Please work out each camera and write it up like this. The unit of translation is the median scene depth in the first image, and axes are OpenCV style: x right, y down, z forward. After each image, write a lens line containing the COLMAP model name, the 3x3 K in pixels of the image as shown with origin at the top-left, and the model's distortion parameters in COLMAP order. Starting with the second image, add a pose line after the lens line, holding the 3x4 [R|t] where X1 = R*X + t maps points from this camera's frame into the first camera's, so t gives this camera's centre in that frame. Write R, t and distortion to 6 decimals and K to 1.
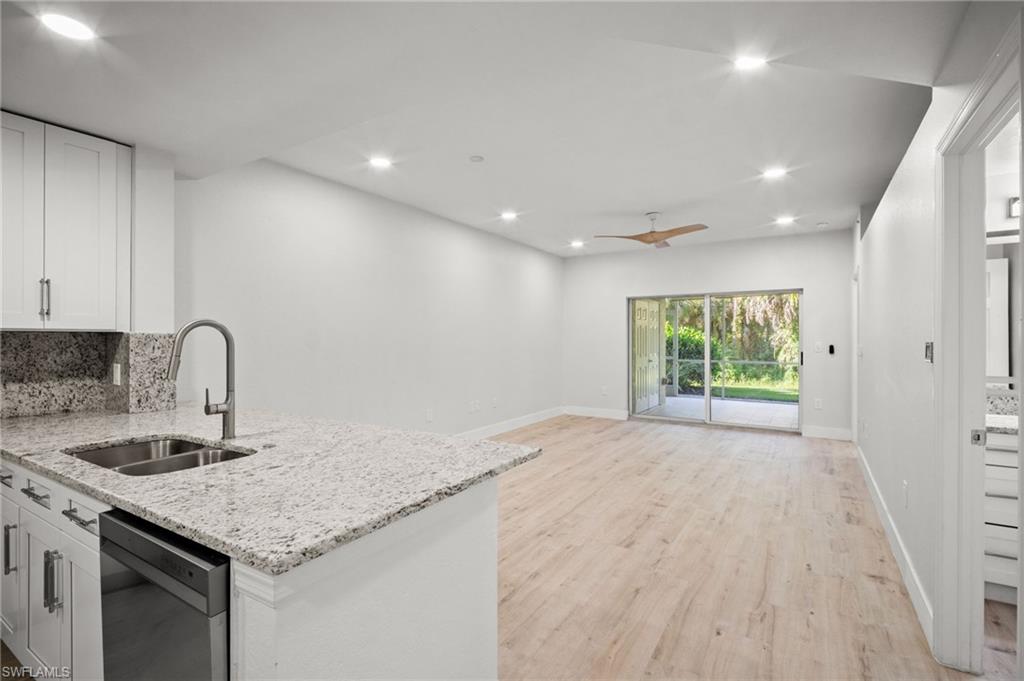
lens RADIAL K [[478.3, 0, 506.1], [0, 478.3, 337.3], [0, 0, 1]] dist [-0.001697, -0.000301]
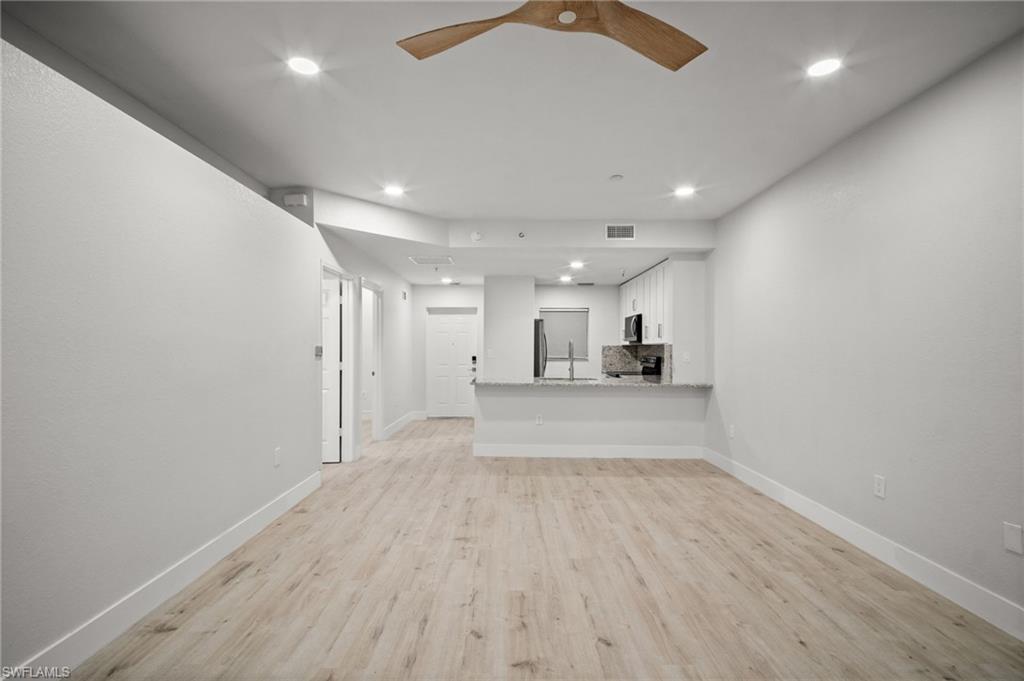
lens RADIAL K [[478.3, 0, 507.7], [0, 478.3, 343.7], [0, 0, 1]] dist [-0.001697, -0.000301]
pose [[-0.846519, -0.008827, -0.532286, 0.697276], [-0.004792, 0.999948, -0.008962, 0.007580], [0.532338, -0.005036, -0.846517, 1.734944]]
